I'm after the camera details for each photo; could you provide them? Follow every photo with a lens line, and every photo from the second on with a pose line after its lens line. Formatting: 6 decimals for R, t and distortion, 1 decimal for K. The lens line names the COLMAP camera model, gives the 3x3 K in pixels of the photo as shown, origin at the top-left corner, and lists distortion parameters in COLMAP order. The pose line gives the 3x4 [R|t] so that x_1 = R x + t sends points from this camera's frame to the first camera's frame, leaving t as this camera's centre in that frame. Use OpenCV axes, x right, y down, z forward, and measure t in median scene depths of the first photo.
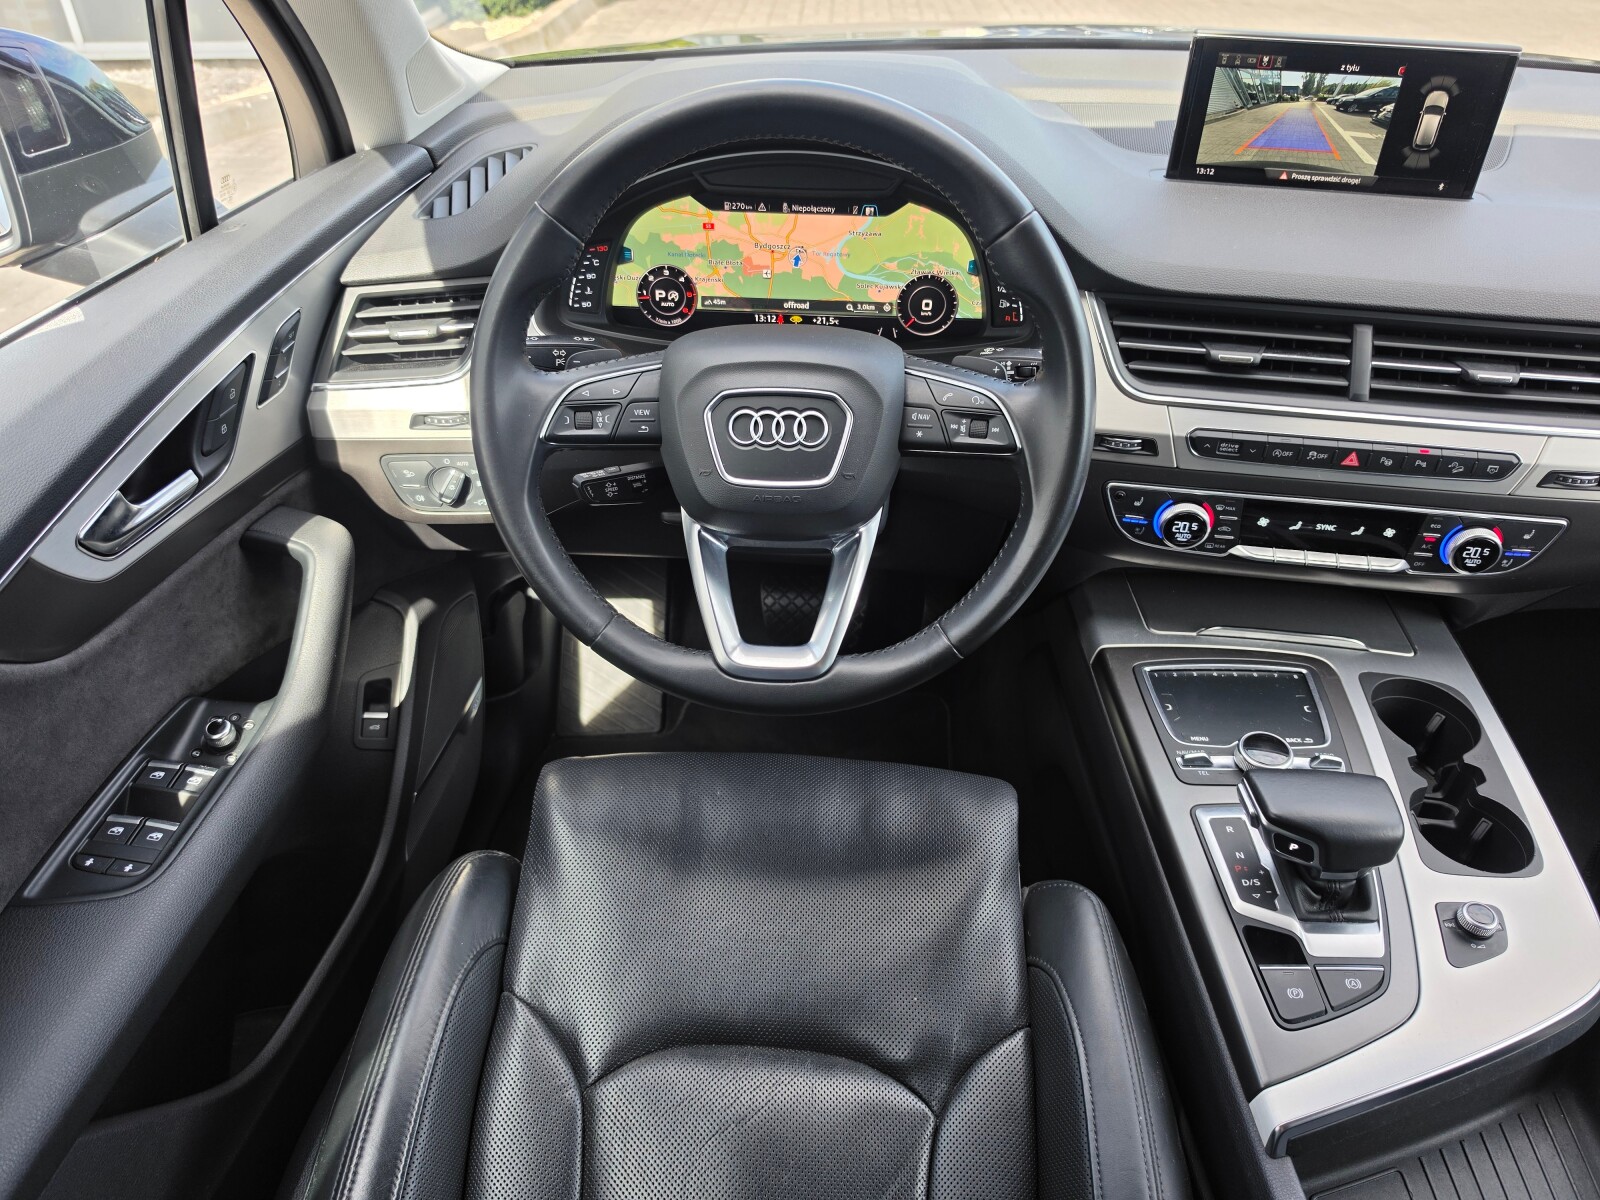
lens RADIAL K [[1129.4, 0, 788.2], [0, 1129.4, 588.1], [0, 0, 1]] dist [0.052959, -0.082882]
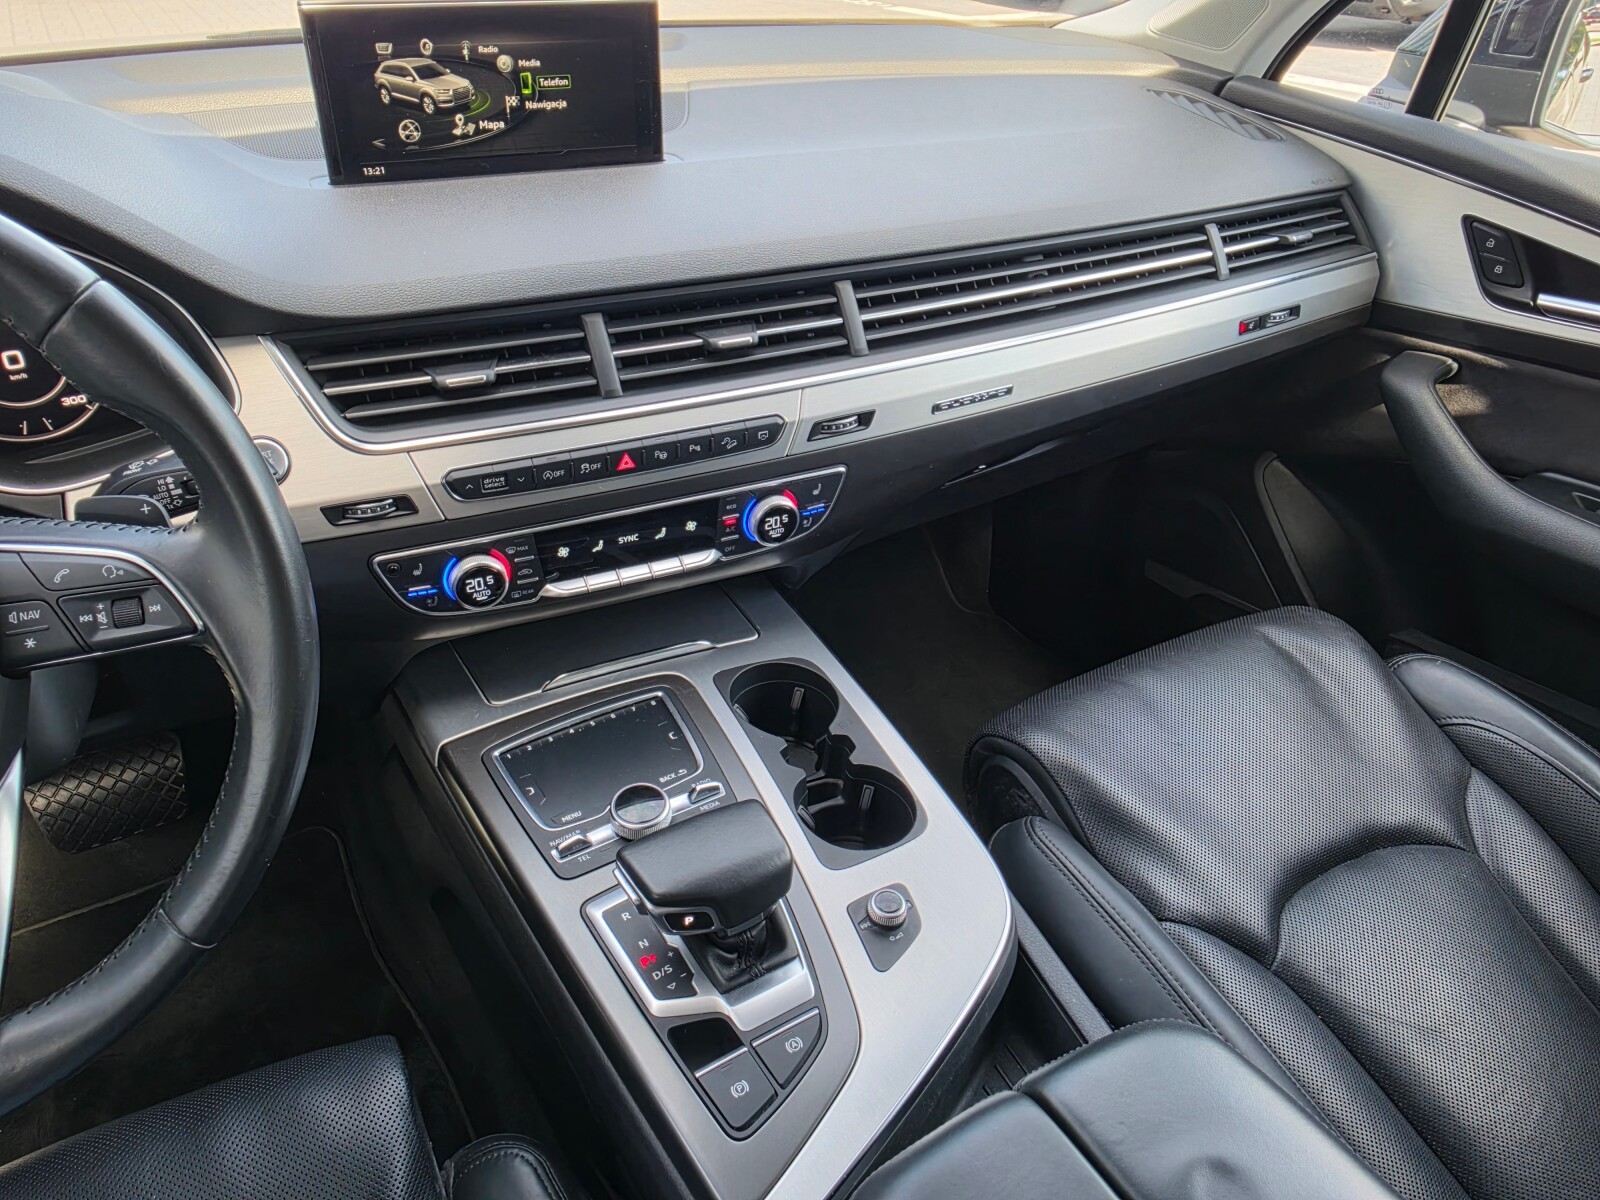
lens RADIAL K [[1129.4, 0, 767.2], [0, 1129.4, 581.9], [0, 0, 1]] dist [0.052959, -0.082882]
pose [[0.844195, -0.292439, 0.449237, 0.157909], [0.303081, 0.951654, 0.049953, -0.033346], [-0.442126, 0.093985, 0.892015, 0.162491]]
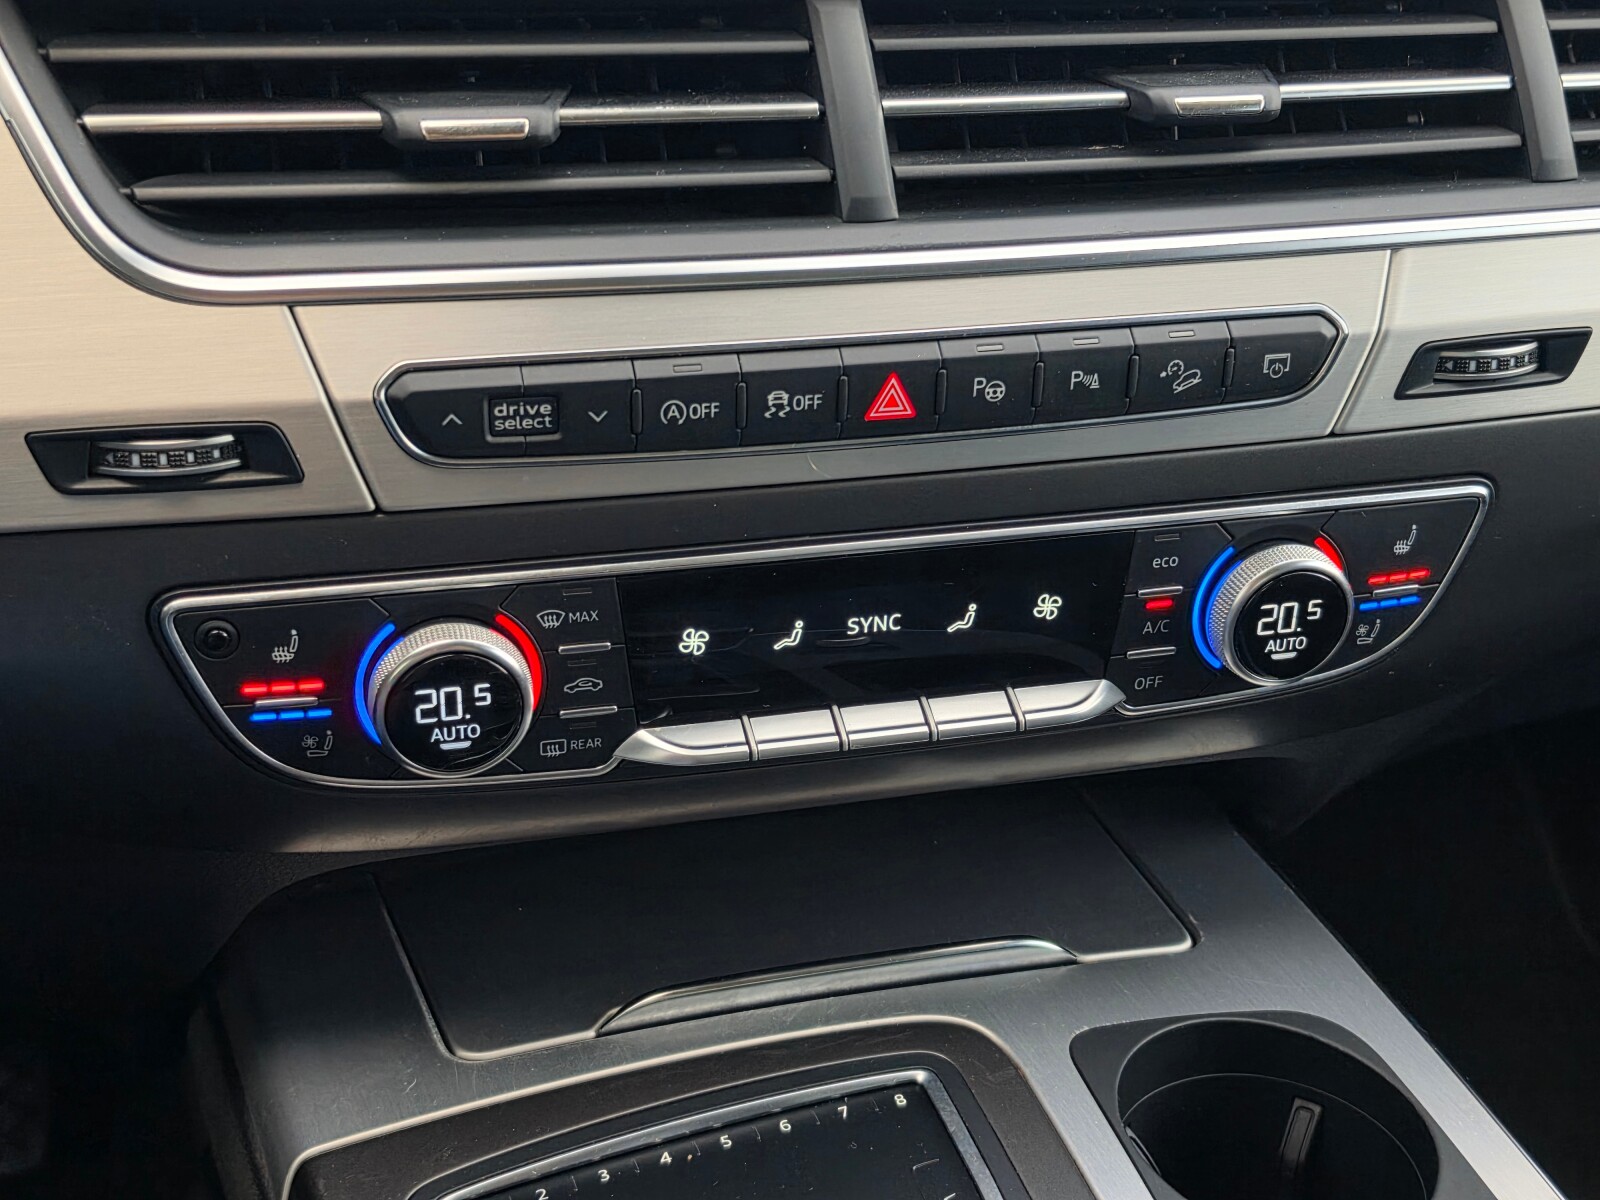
lens RADIAL K [[2113.2, 0, 823.4], [0, 2113.2, 570.6], [0, 0, 1]] dist [0.112254, 0.000000]
pose [[0.912946, -0.160738, 0.375091, 0.243319], [0.218620, 0.968776, -0.116954, -0.000886], [-0.344580, 0.188775, 0.919581, 0.464078]]
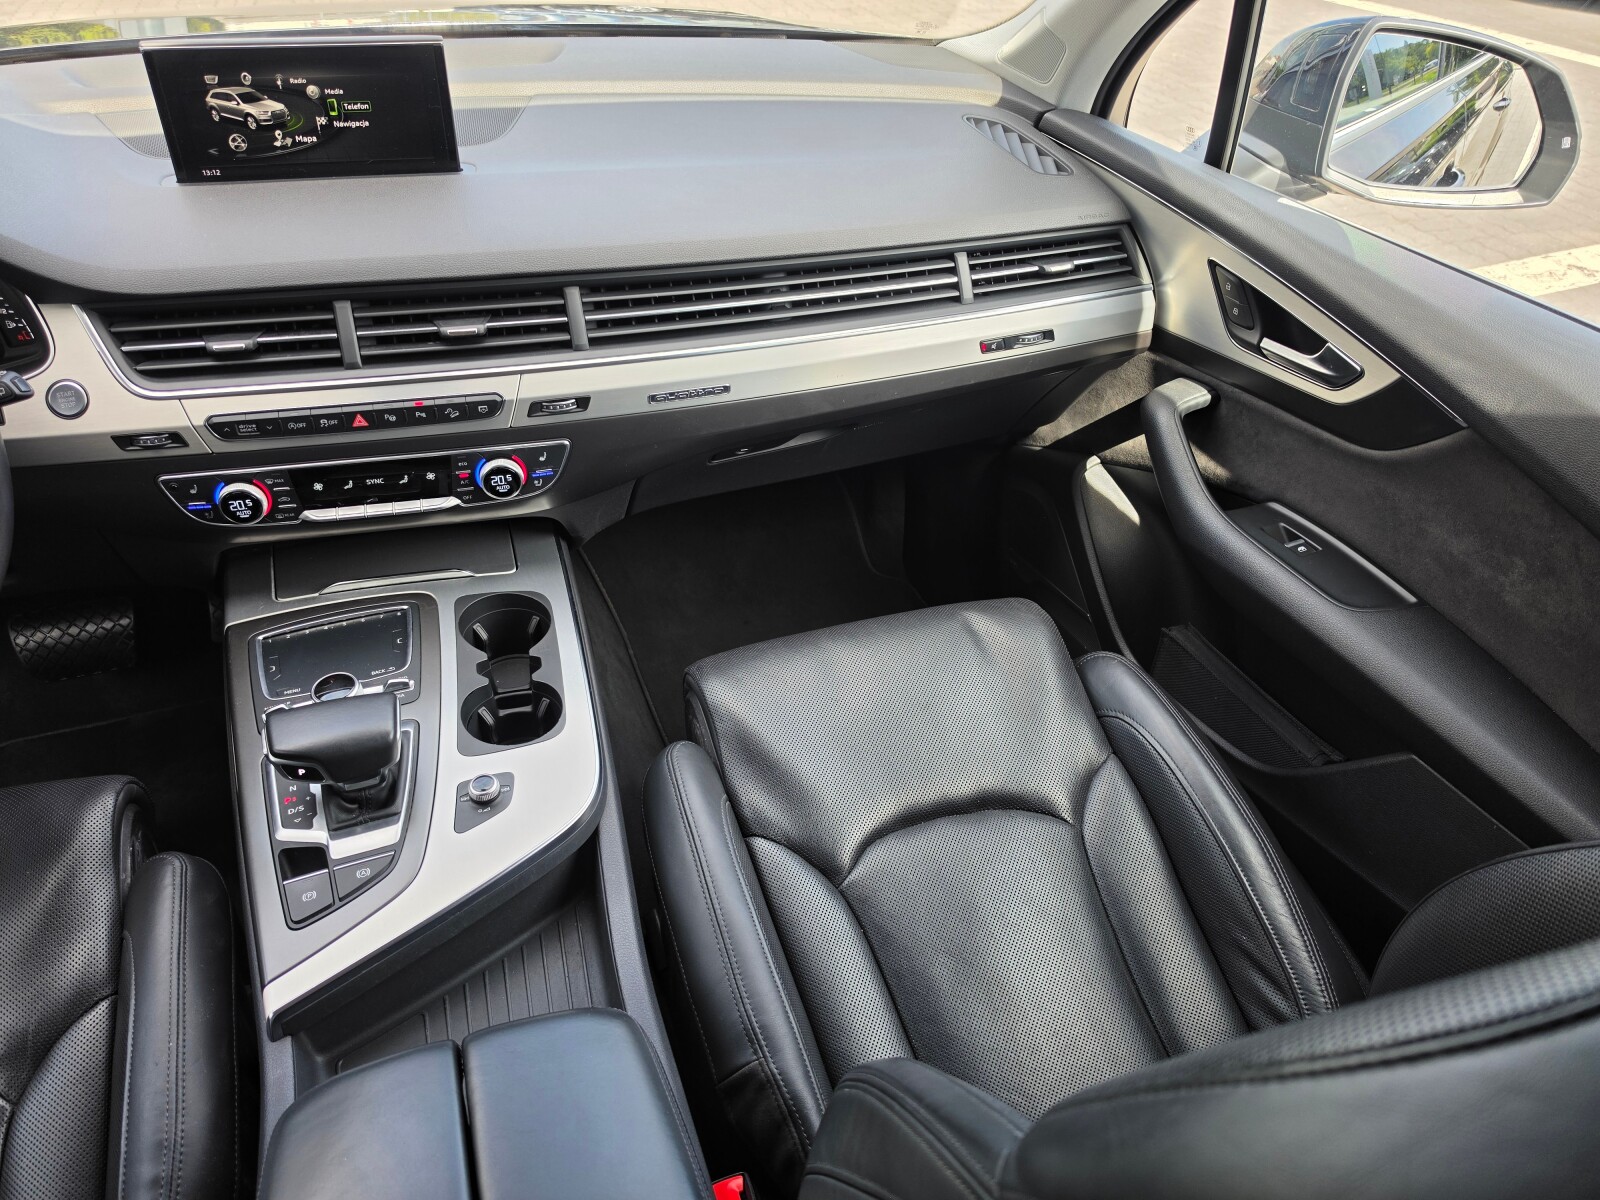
lens RADIAL K [[1129.4, 0, 803.6], [0, 1129.4, 583.8], [0, 0, 1]] dist [0.052959, -0.082882]
pose [[0.923699, -0.217792, 0.315194, 0.503255], [0.206538, 0.975994, 0.069116, 0.057556], [-0.322680, 0.001257, 0.946507, -0.210292]]
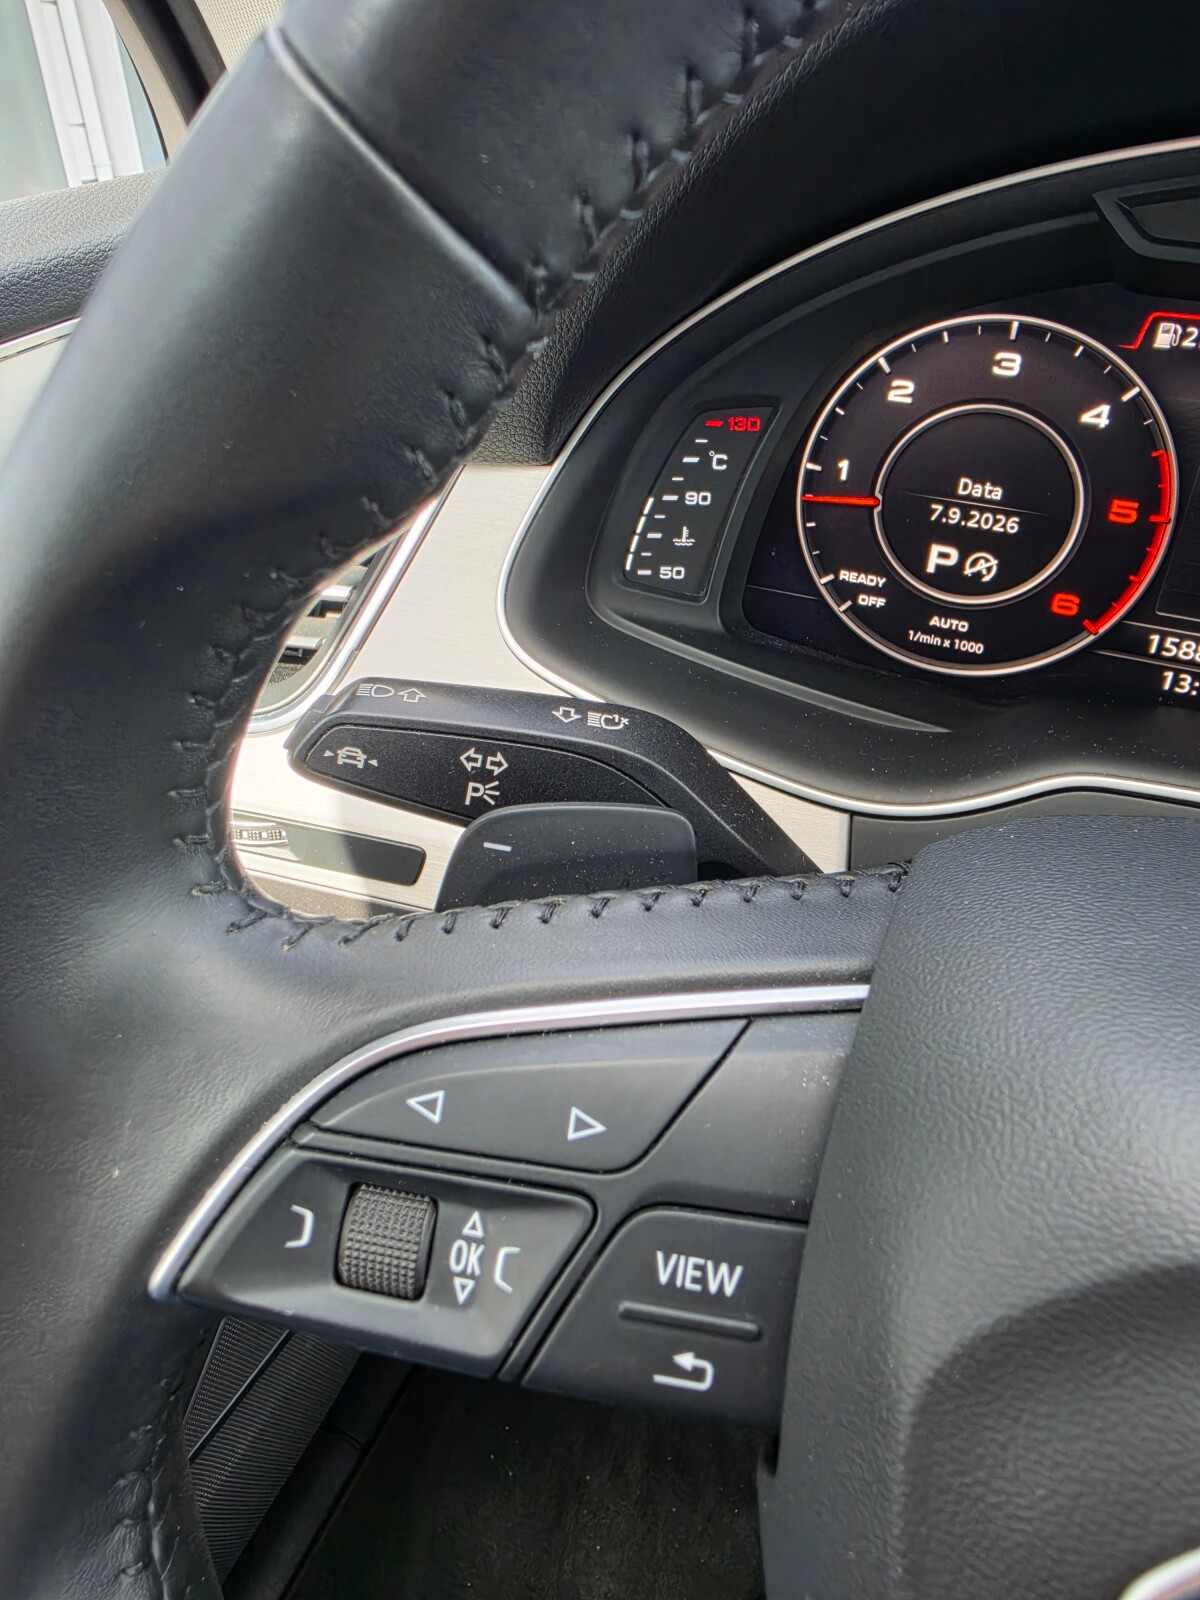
lens RADIAL K [[1129.4, 0, 601.6], [0, 1129.4, 742.3], [0, 0, 1]] dist [0.052959, -0.082882]
pose [[0.939656, 0.191400, -0.283570, -0.093360], [-0.204872, 0.978617, -0.018344, -0.200139], [0.273995, 0.075333, 0.958776, 0.702408]]
